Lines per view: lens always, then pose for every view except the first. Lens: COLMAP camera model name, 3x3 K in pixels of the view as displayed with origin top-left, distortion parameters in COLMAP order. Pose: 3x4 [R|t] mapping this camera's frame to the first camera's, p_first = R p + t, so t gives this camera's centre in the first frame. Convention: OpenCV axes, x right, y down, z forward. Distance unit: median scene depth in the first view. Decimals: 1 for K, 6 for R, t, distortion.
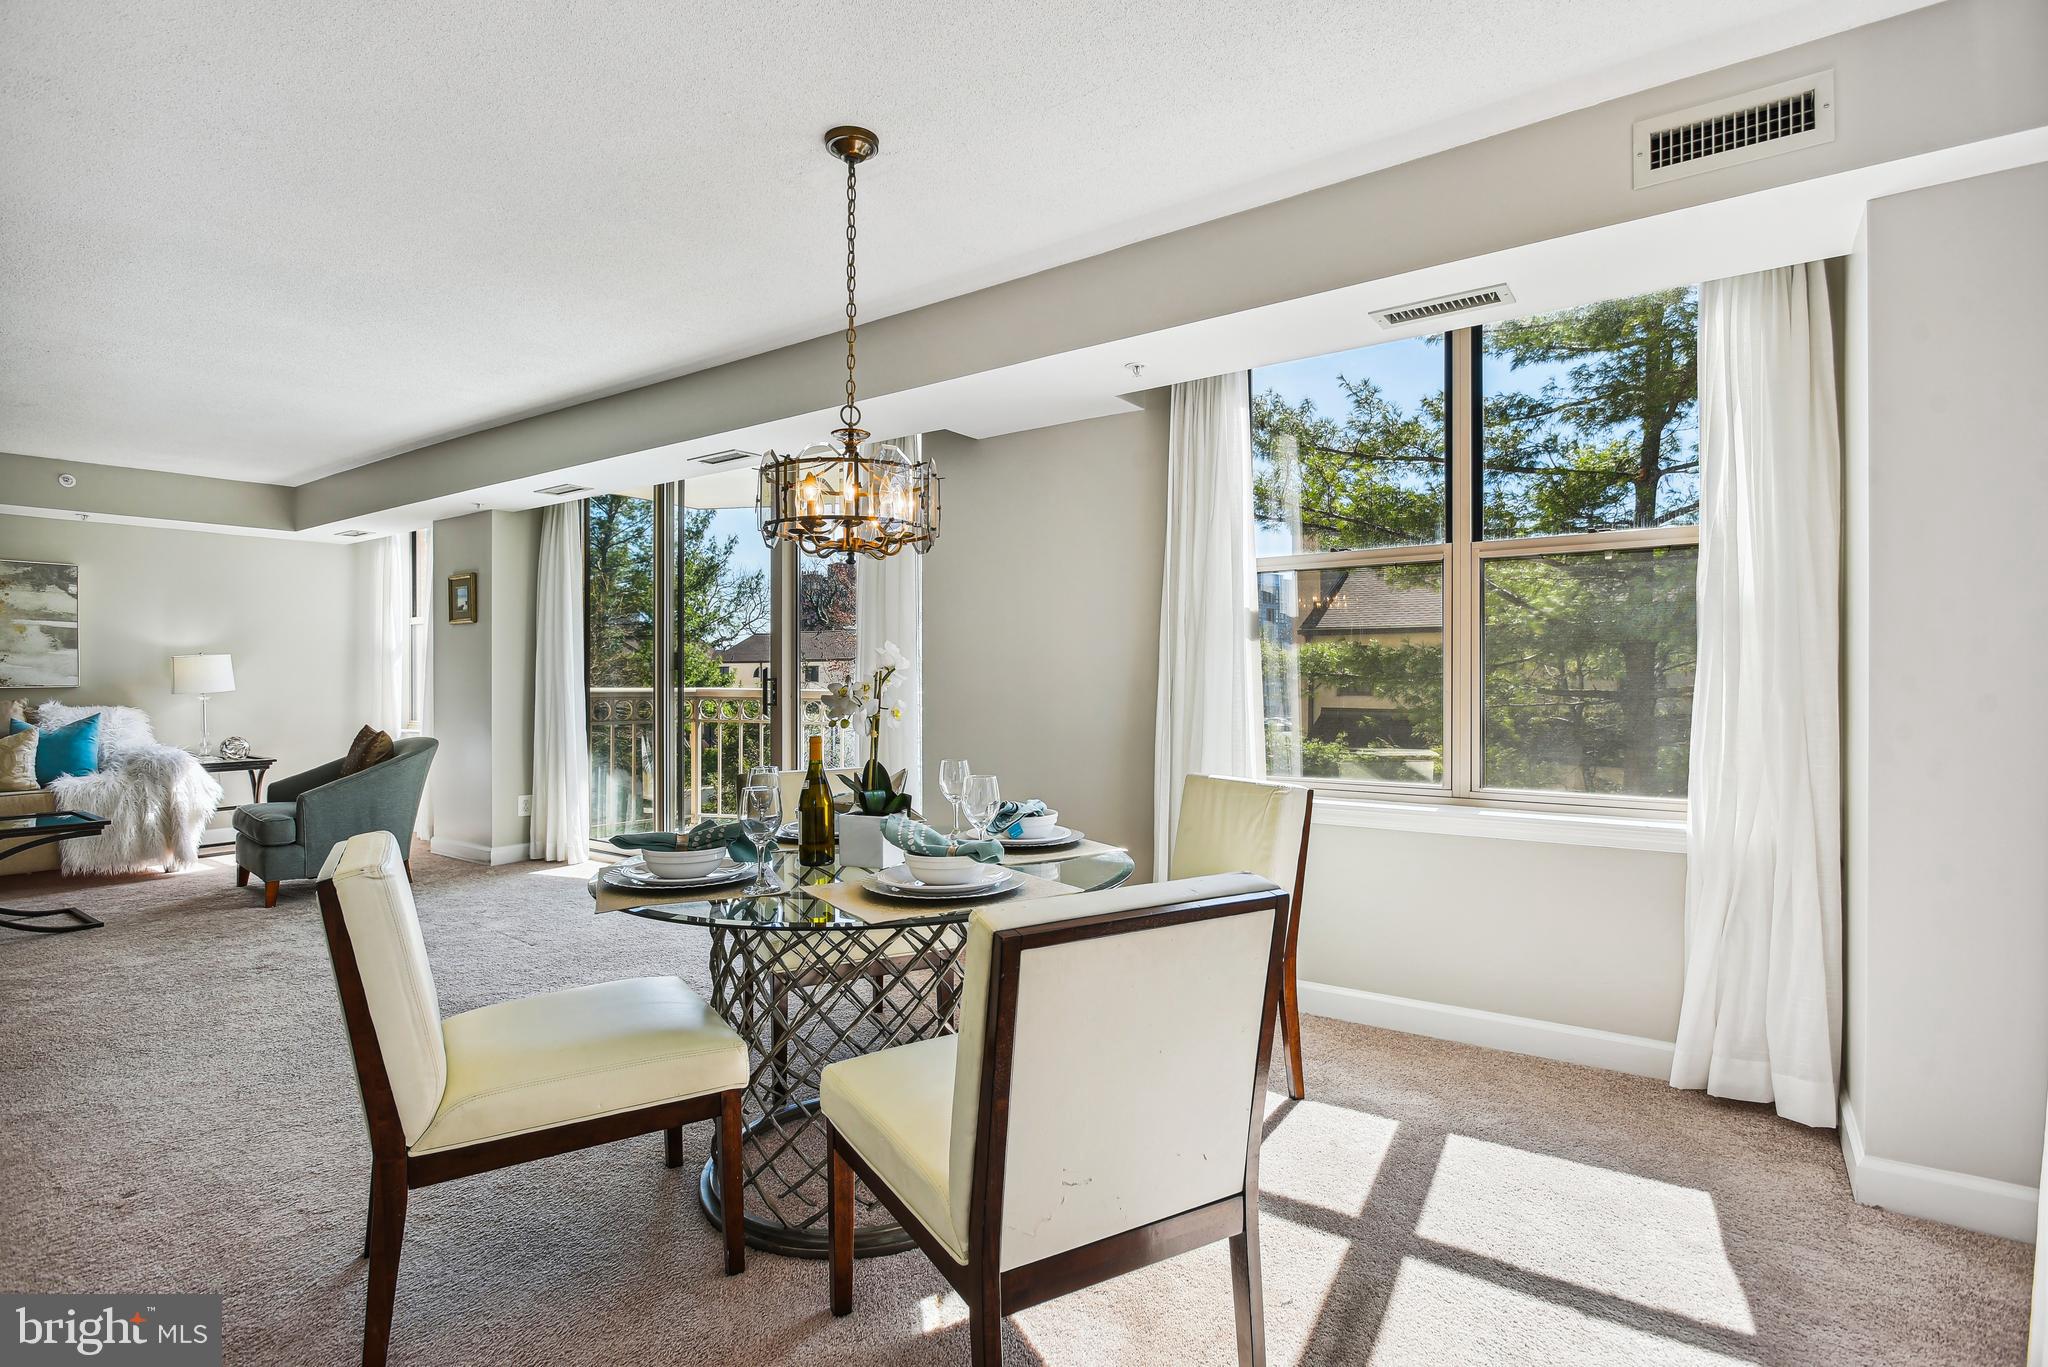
lens RADIAL K [[1009.7, 0, 998.8], [0, 1009.7, 667.4], [0, 0, 1]] dist [-0.002507, -0.000327]
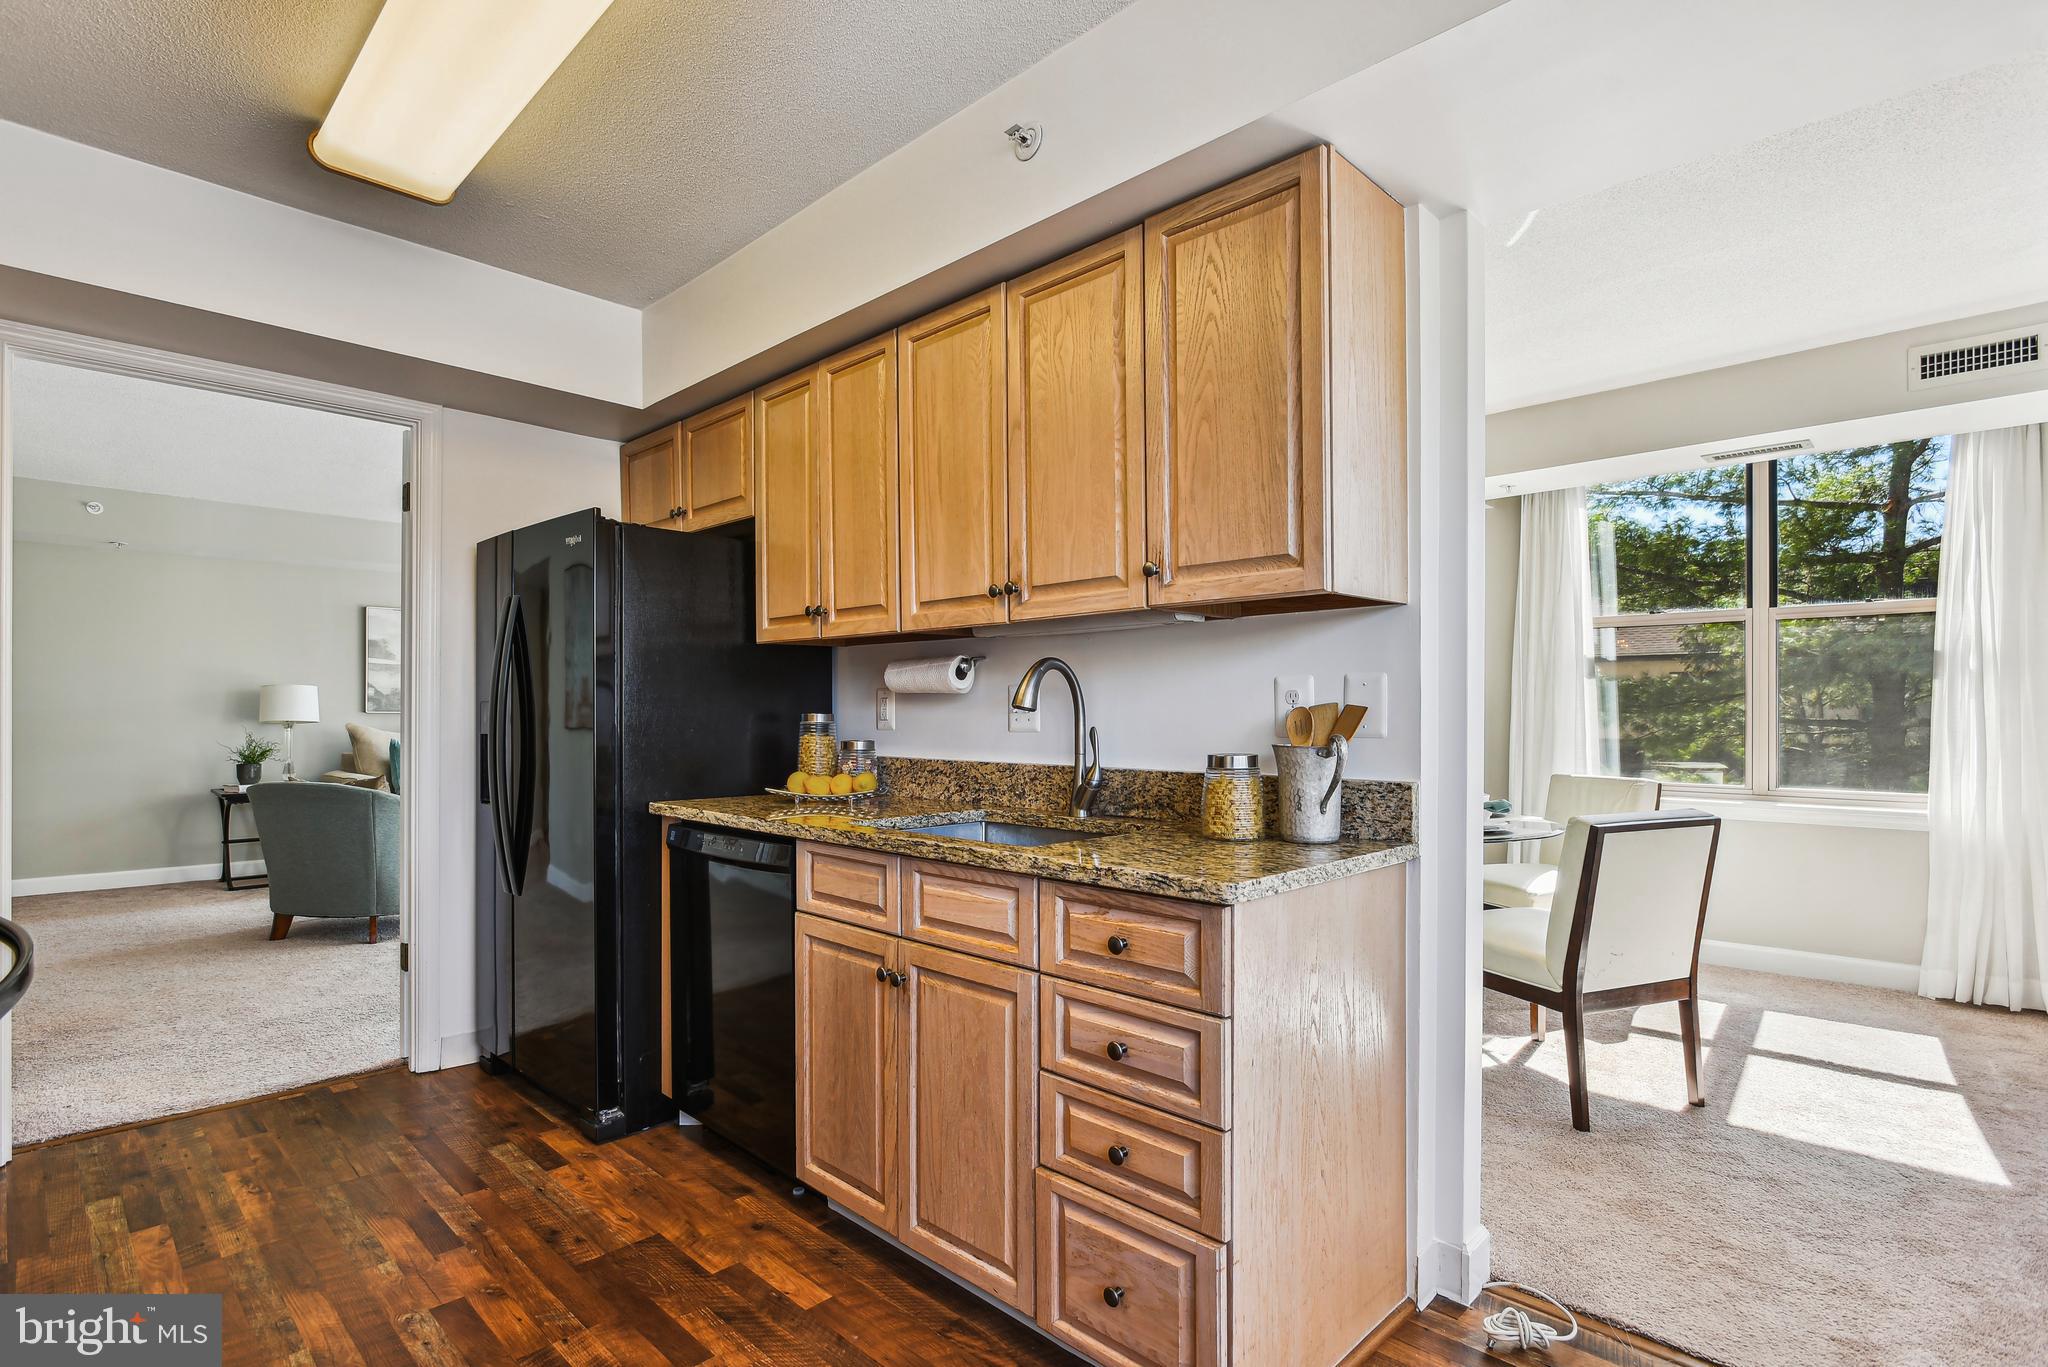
lens RADIAL K [[997.0, 0, 1021.2], [0, 997.0, 706.8], [0, 0, 1]] dist [-0.004405, -0.000488]
pose [[0.989274, 0.000998, -0.146071, -0.168182], [0.000588, 0.999941, 0.010811, -0.002236], [0.146073, -0.010781, 0.989215, -0.242142]]
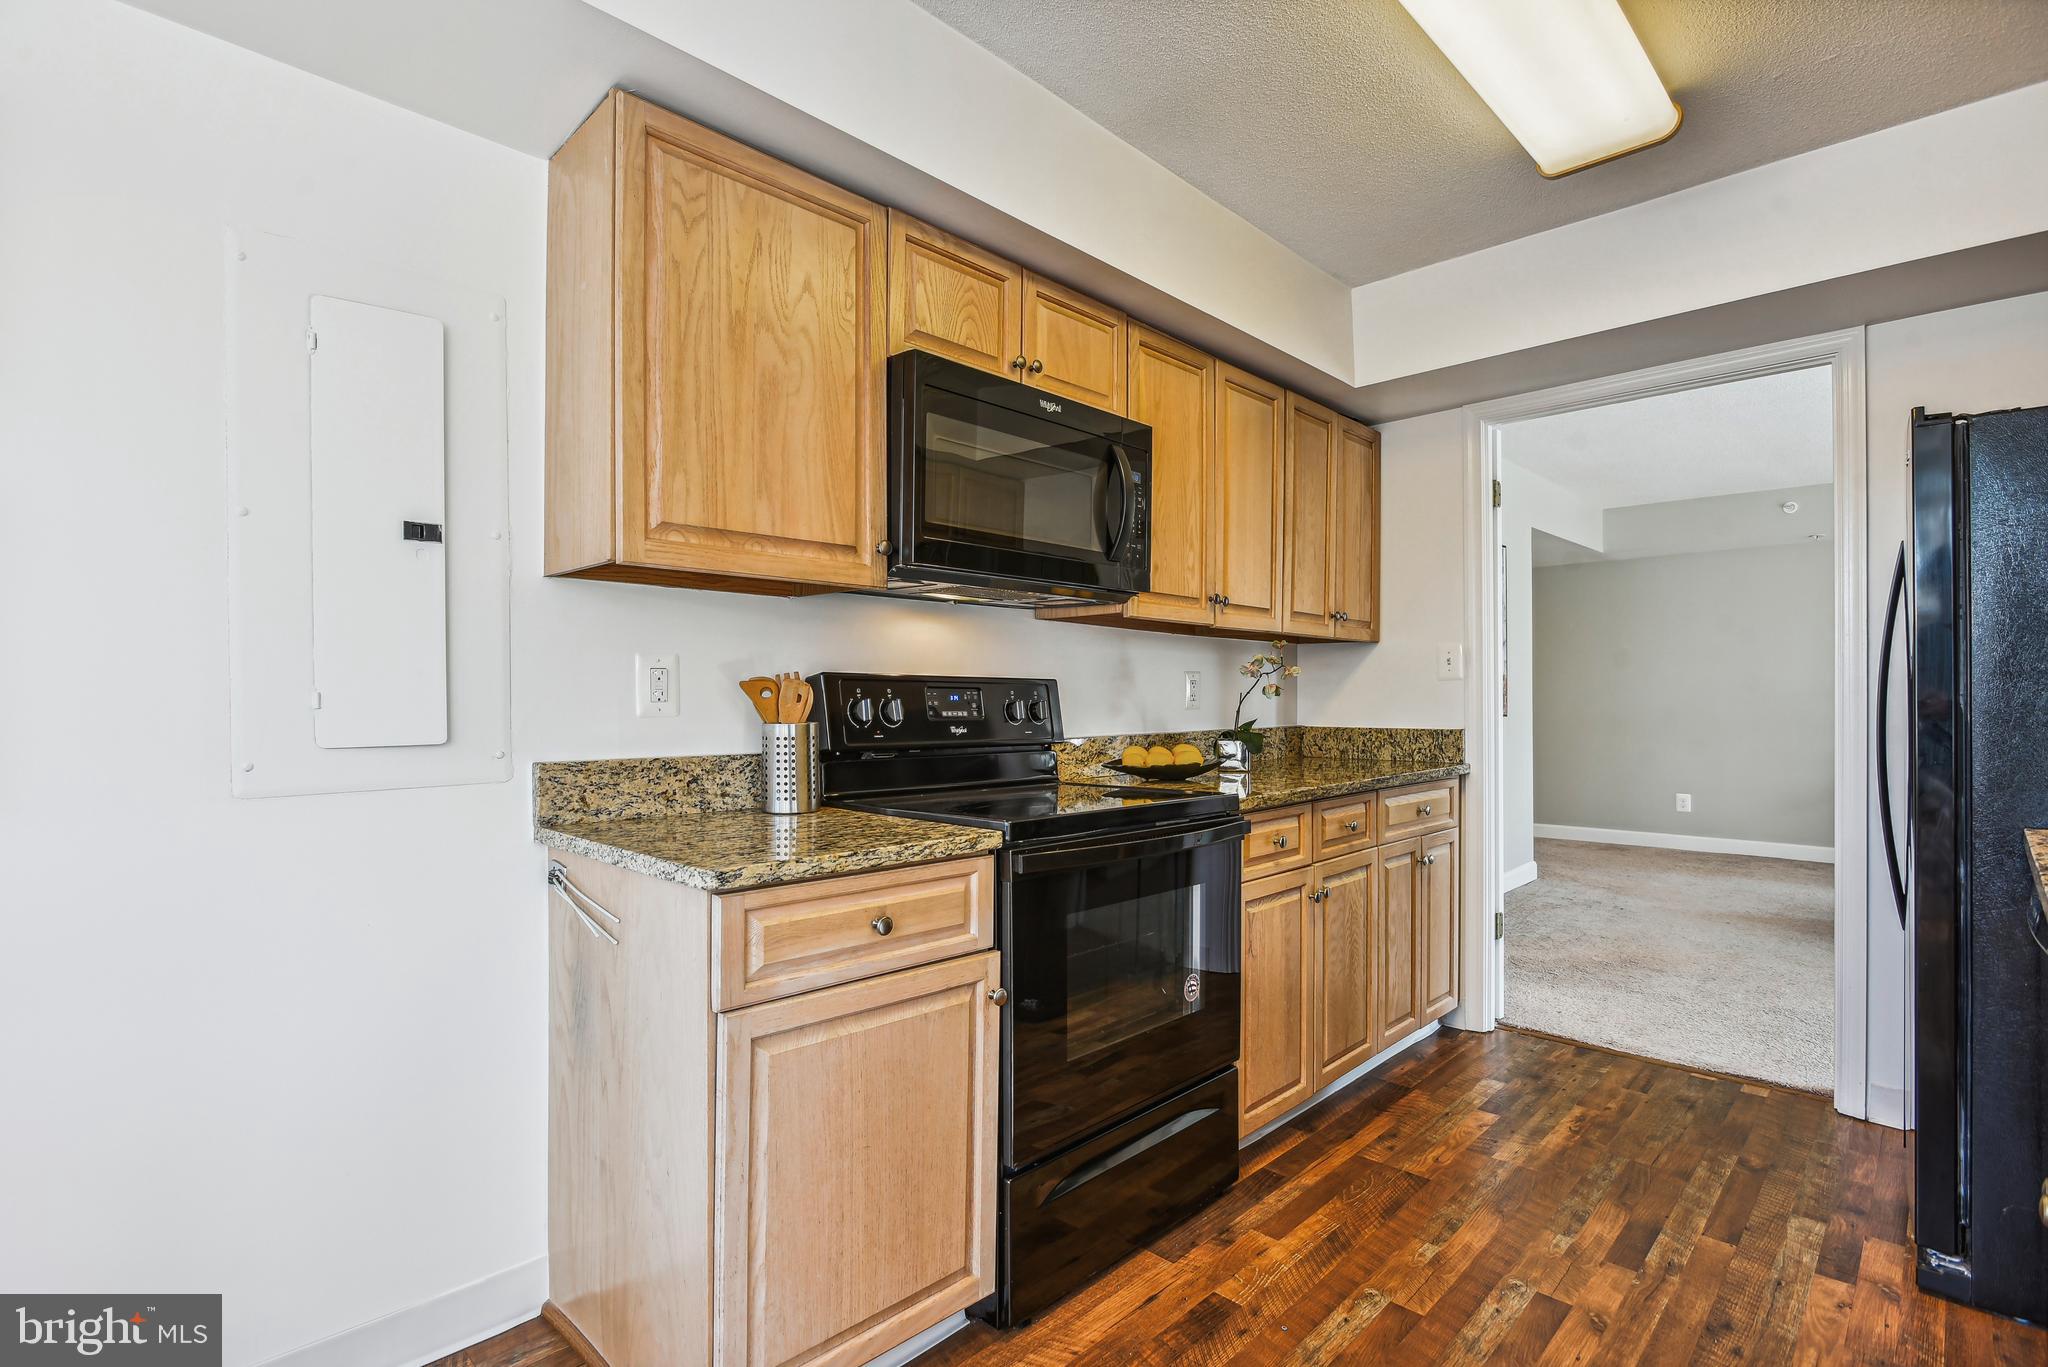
lens RADIAL K [[980.2, 0, 1036.0], [0, 980.2, 700.4], [0, 0, 1]] dist [-0.006620, -0.000333]
pose [[-0.138858, 0.003409, -0.990306, -0.071400], [0.018628, 0.999826, 0.000830, 0.002103], [0.990137, -0.018332, -0.138898, -0.067824]]
